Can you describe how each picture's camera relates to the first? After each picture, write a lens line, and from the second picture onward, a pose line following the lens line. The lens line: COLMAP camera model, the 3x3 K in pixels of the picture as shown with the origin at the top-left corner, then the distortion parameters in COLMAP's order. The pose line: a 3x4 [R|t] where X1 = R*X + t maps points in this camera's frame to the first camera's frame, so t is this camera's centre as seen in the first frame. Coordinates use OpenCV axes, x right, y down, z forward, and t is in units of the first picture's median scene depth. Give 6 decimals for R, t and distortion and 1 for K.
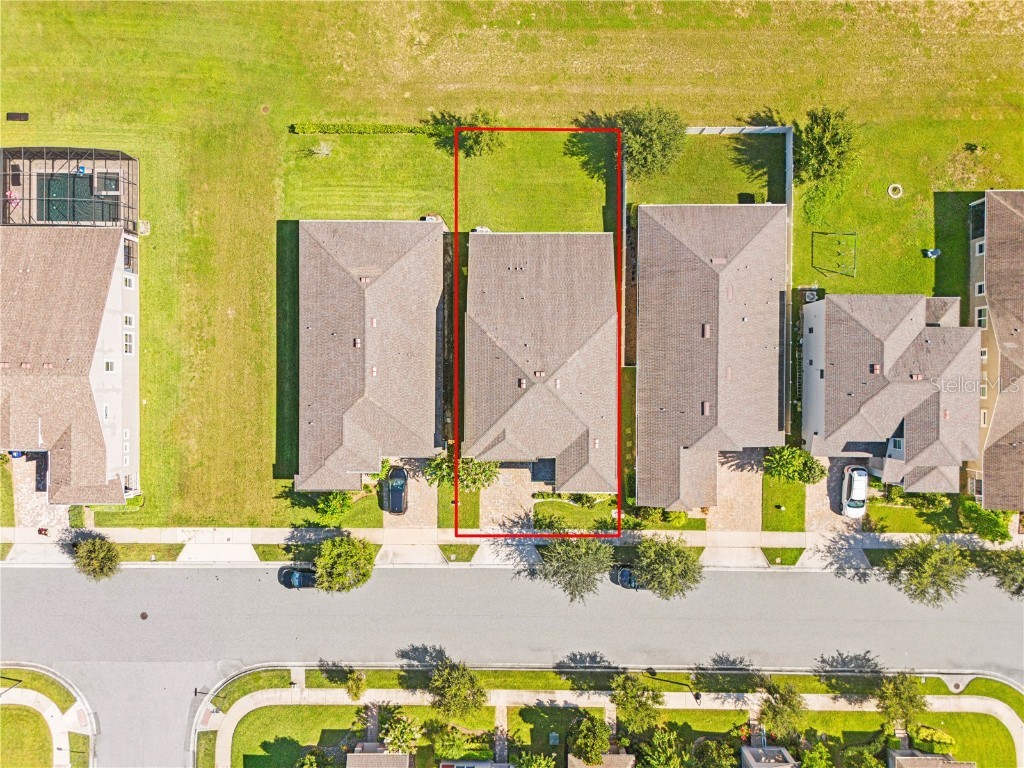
lens RADIAL K [[760.8, 0, 512.0], [0, 760.8, 384.0], [0, 0, 1]] dist [0.064858, -0.063208]
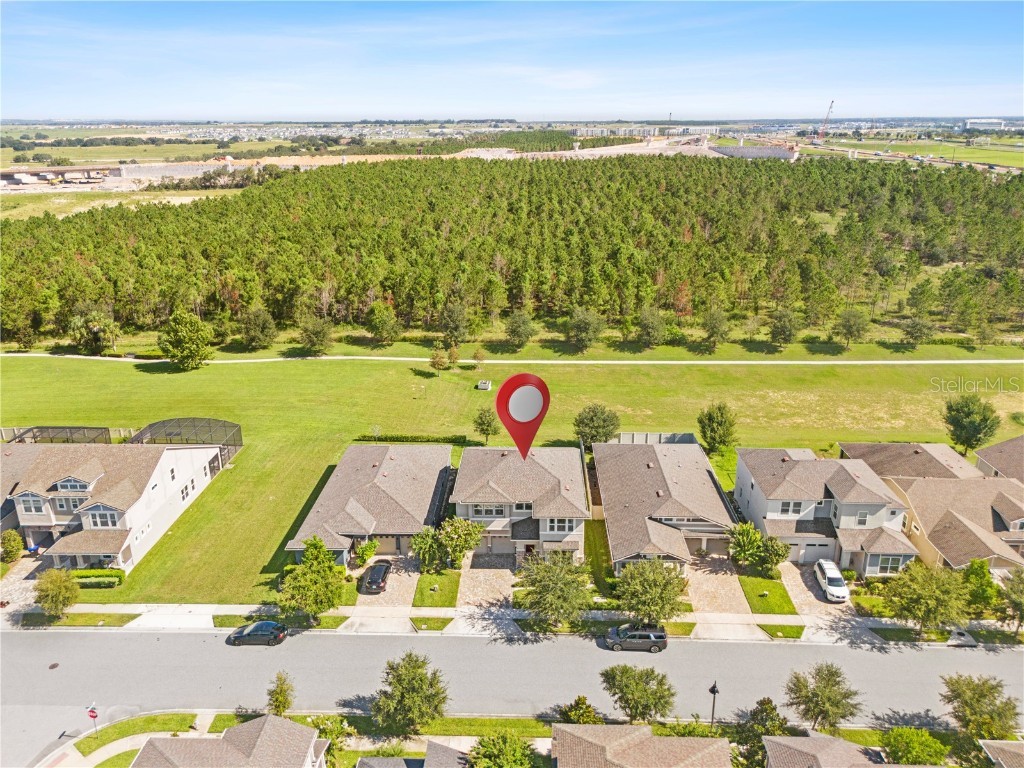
lens RADIAL K [[760.8, 0, 512.0], [0, 760.8, 384.0], [0, 0, 1]] dist [0.064858, -0.063208]
pose [[0.999675, 0.014396, -0.021041, 0.043912], [-0.024520, 0.316930, -0.948132, 1.006666], [-0.006980, 0.948340, 0.317180, 0.430792]]
